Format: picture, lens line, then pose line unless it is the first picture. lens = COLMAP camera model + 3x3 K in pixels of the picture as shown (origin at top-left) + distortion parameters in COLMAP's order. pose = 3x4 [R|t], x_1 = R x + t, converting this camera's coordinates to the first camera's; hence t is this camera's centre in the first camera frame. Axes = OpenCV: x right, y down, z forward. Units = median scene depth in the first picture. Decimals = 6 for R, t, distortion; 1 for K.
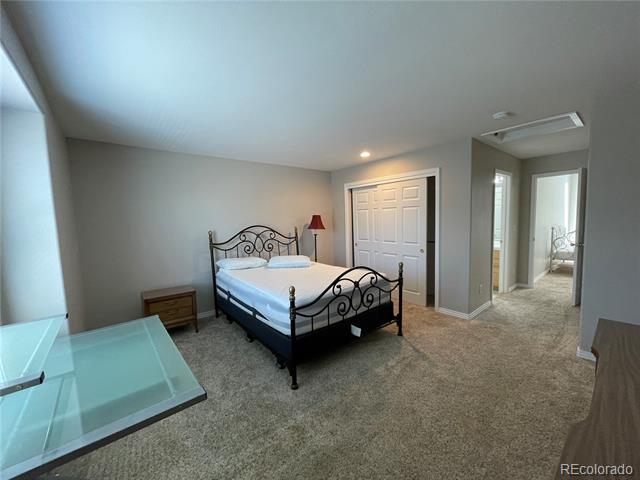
lens RADIAL K [[259.5, 0, 319.0], [0, 259.5, 241.8], [0, 0, 1]] dist [0.000116, -0.000016]
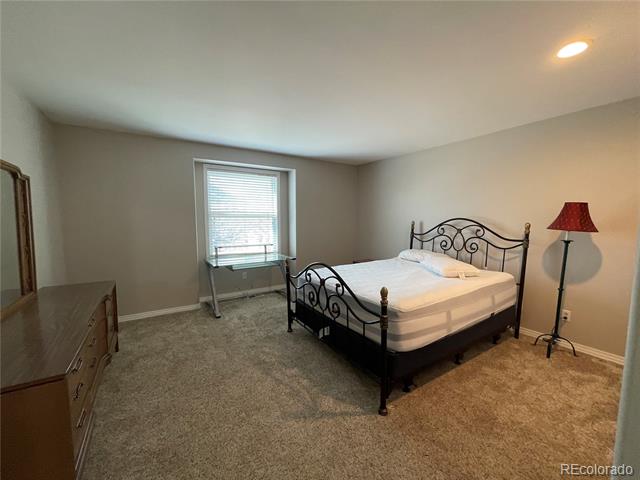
lens RADIAL K [[259.5, 0, 318.4], [0, 259.5, 237.5], [0, 0, 1]] dist [0.000116, -0.000016]
pose [[-0.122240, 0.107378, -0.986675, 0.961703], [-0.084039, 0.989440, 0.118091, -0.094193], [0.988936, 0.097355, -0.111926, 0.987974]]
